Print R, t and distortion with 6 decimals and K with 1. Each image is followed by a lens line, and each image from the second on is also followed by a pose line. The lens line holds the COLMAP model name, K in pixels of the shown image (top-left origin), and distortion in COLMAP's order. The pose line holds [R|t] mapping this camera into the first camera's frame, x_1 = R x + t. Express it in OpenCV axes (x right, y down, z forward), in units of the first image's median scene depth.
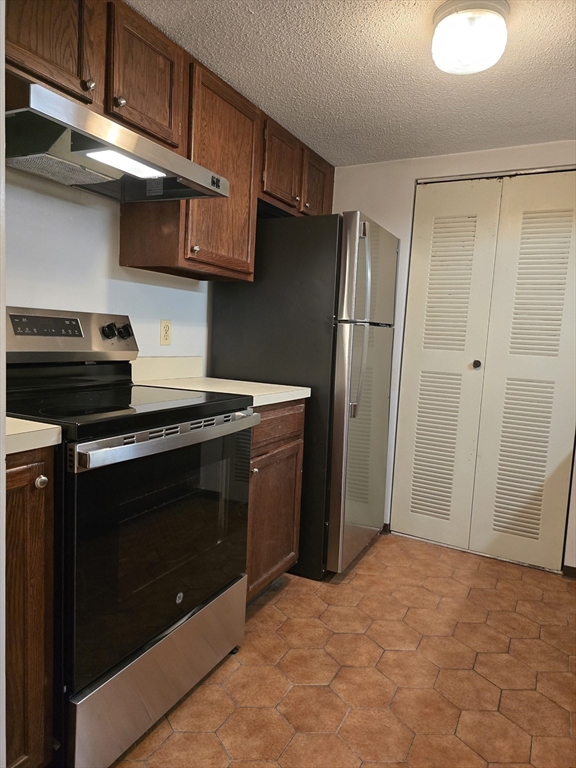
lens RADIAL K [[513.4, 0, 288.0], [0, 513.4, 384.0], [0, 0, 1]] dist [0.027916, -0.040094]
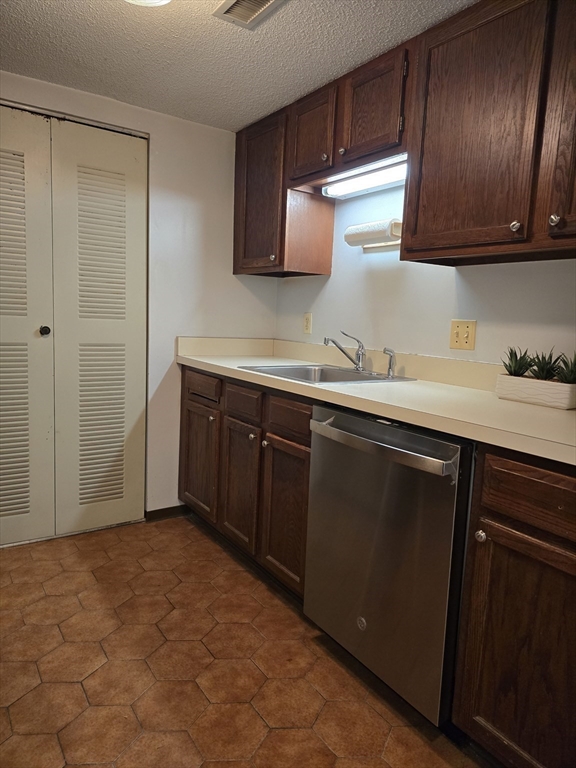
lens RADIAL K [[513.4, 0, 288.0], [0, 513.4, 384.0], [0, 0, 1]] dist [0.027916, -0.040094]
pose [[0.457139, -0.149097, 0.876809, -0.287954], [0.067045, 0.988820, 0.133189, -0.048178], [-0.886865, -0.002100, 0.462024, 0.280578]]
